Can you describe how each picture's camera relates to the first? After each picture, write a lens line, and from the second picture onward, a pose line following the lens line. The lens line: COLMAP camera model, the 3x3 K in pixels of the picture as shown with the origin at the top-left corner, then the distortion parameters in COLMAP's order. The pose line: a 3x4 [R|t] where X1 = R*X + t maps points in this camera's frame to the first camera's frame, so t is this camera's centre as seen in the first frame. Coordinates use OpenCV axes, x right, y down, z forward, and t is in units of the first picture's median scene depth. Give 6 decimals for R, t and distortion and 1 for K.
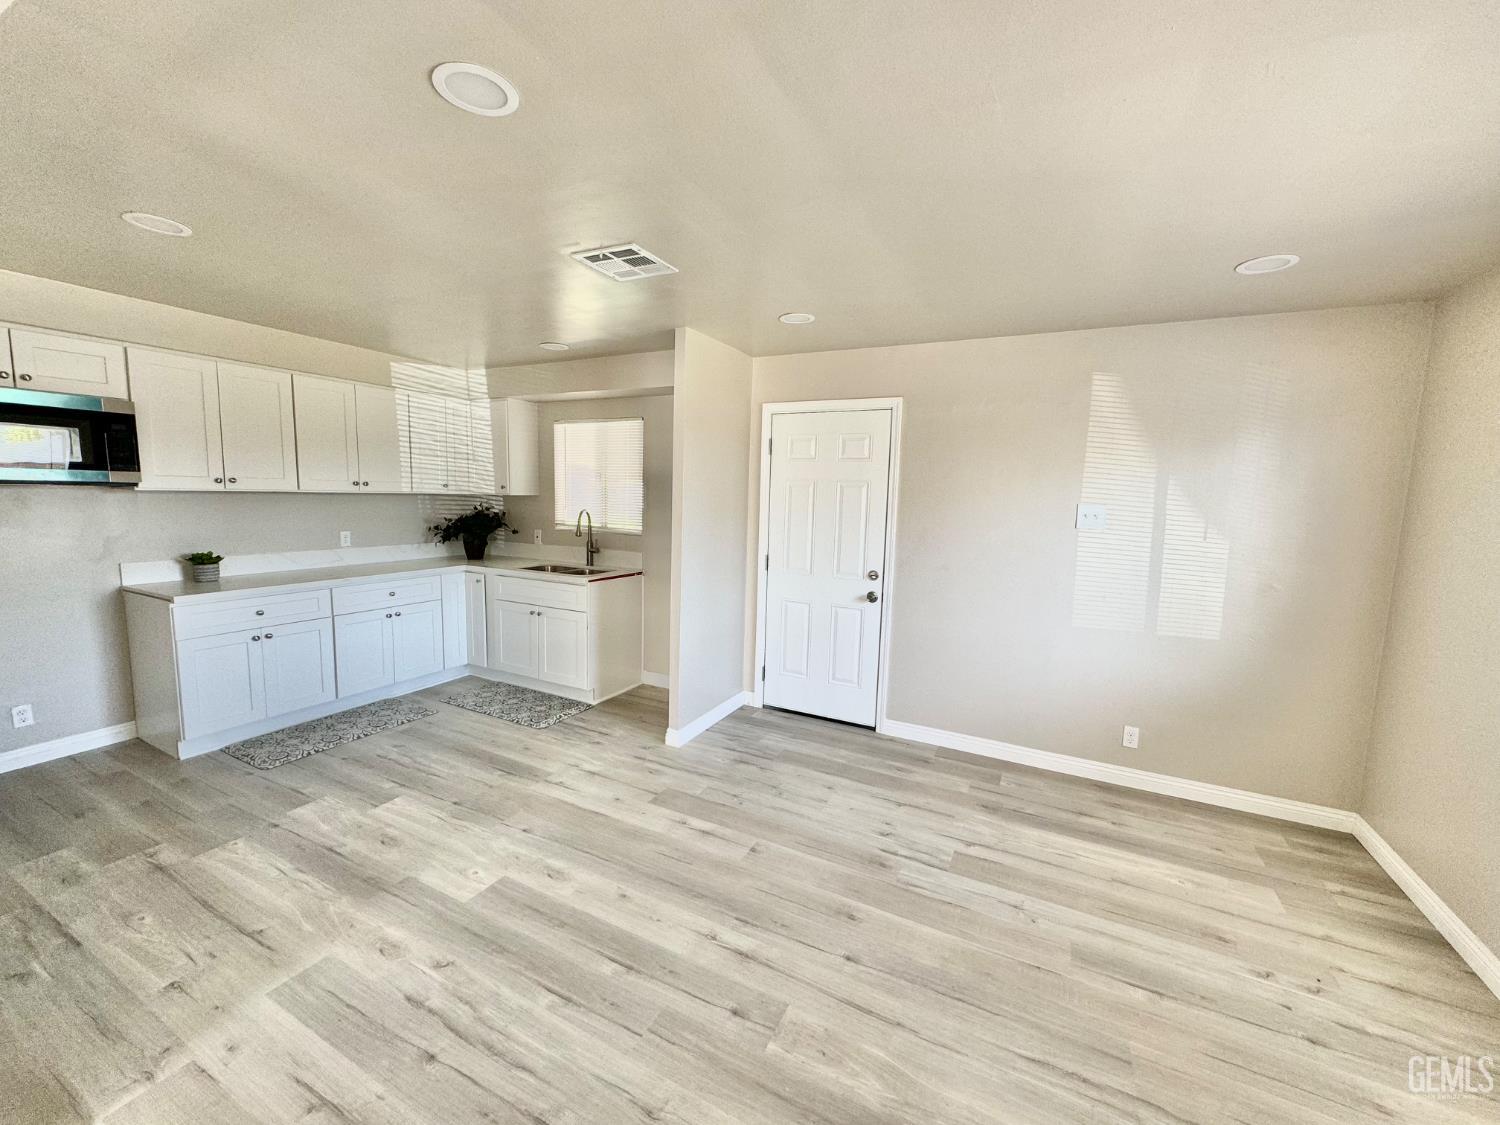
lens RADIAL K [[604.1, 0, 753.4], [0, 604.1, 564.1], [0, 0, 1]] dist [-0.000002, 0.000354]
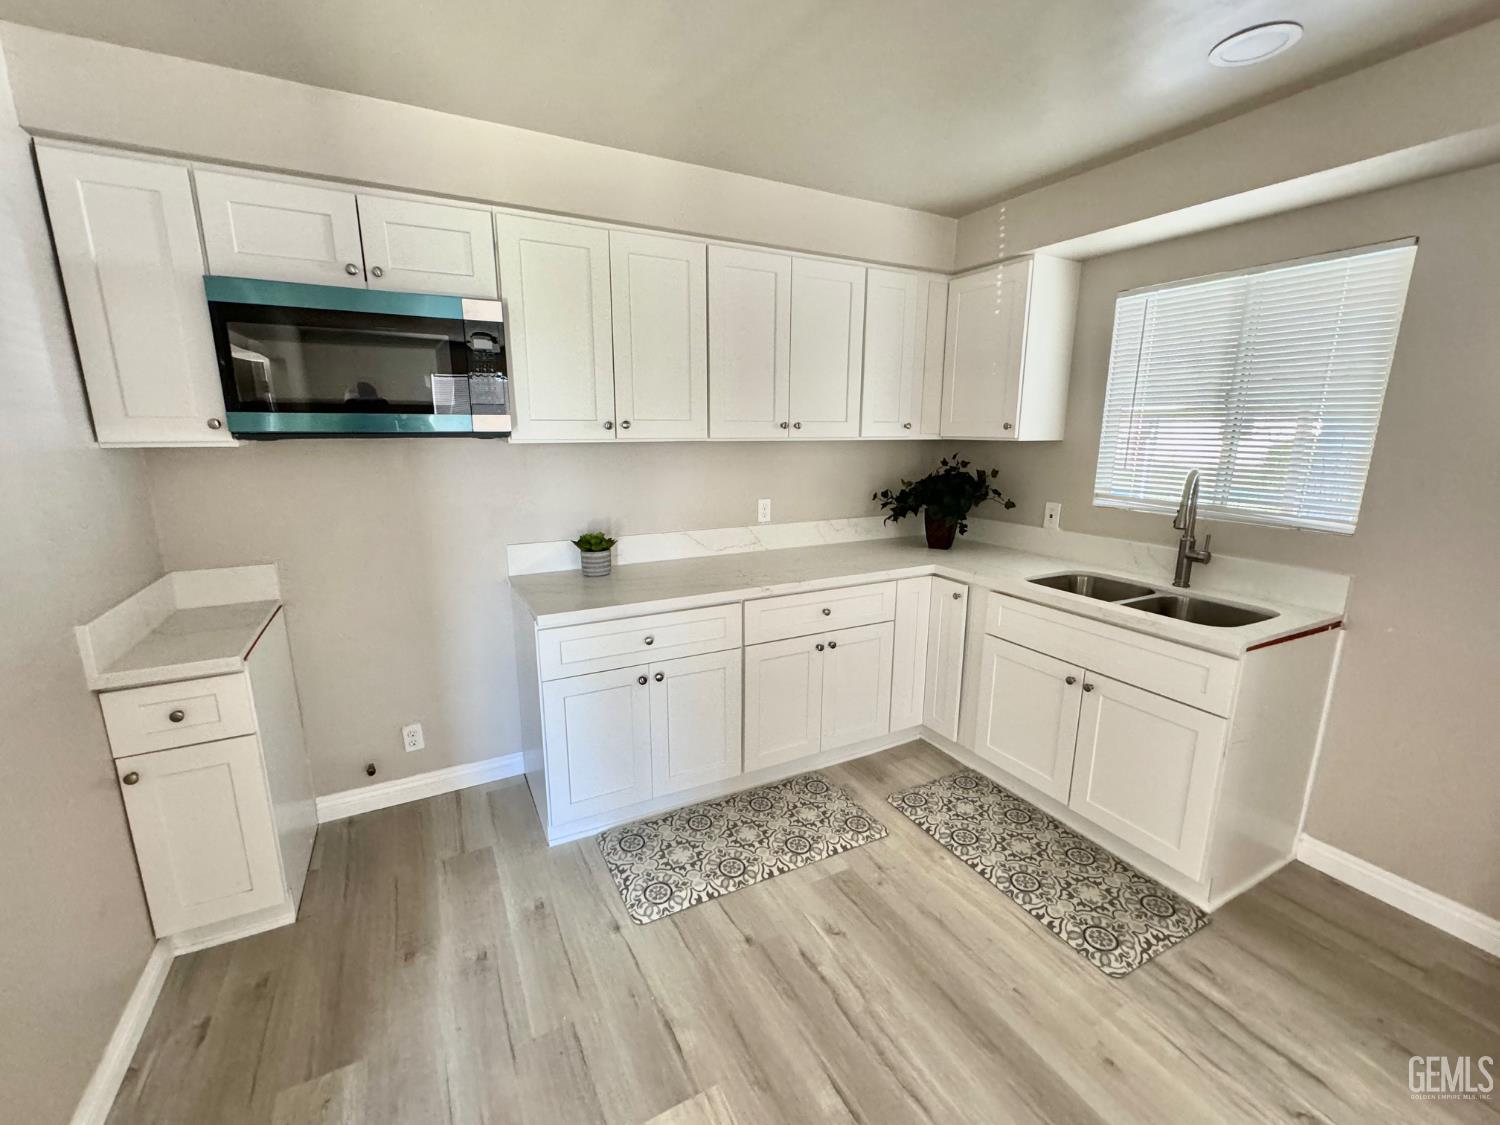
lens RADIAL K [[604.1, 0, 745.6], [0, 604.1, 558.5], [0, 0, 1]] dist [-0.000002, 0.000354]
pose [[0.822112, 0.100292, -0.560423, -0.322700], [-0.049138, 0.993188, 0.105655, -0.060218], [0.567202, -0.059322, 0.821440, 0.450976]]
